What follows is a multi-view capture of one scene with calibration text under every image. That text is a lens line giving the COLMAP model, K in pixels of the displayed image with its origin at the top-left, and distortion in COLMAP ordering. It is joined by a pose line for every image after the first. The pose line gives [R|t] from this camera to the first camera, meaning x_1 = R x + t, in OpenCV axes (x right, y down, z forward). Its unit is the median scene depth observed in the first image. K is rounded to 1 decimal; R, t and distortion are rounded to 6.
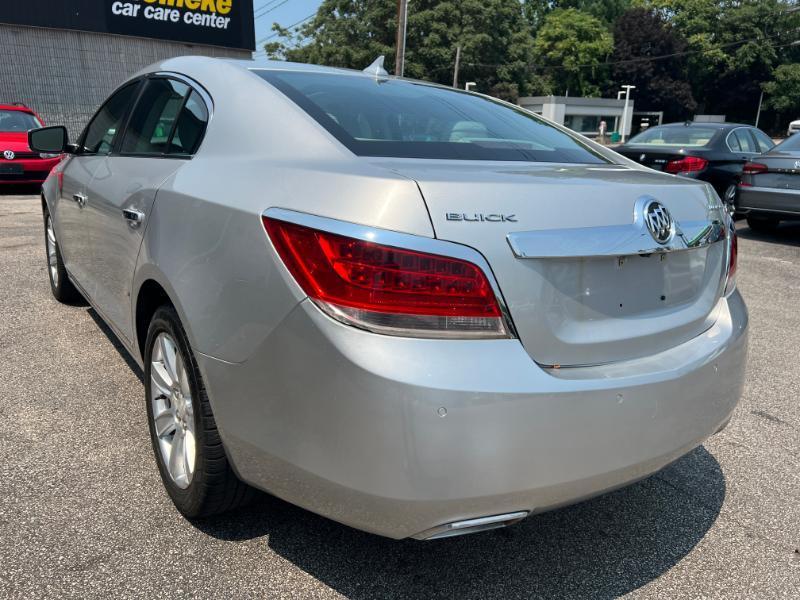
lens RADIAL K [[610.9, 0, 400.7], [0, 610.9, 301.0], [0, 0, 1]] dist [0.047520, -0.054334]
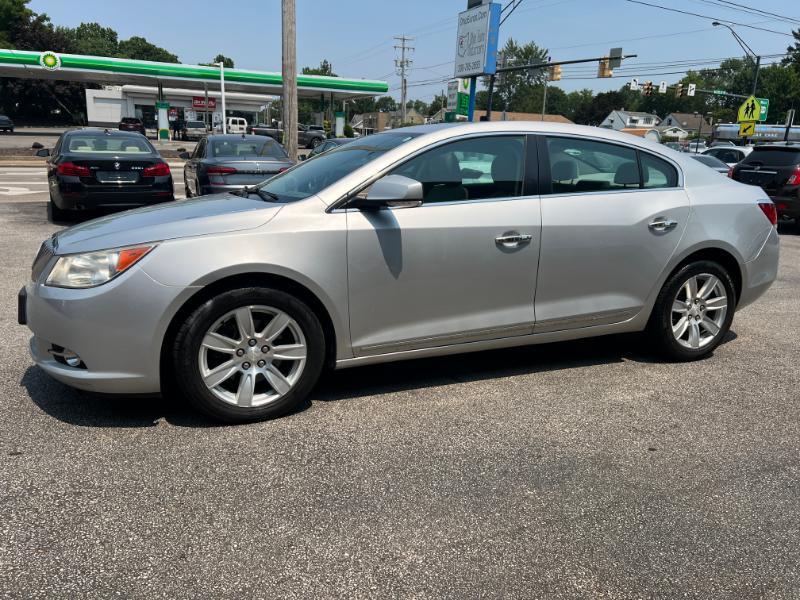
lens RADIAL K [[610.9, 0, 400.4], [0, 610.9, 294.5], [0, 0, 1]] dist [0.047520, -0.054334]
pose [[0.200622, -0.247801, 0.947811, -0.095671], [0.239618, 0.950507, 0.197786, -0.019901], [-0.949913, 0.187432, 0.250070, 0.054647]]
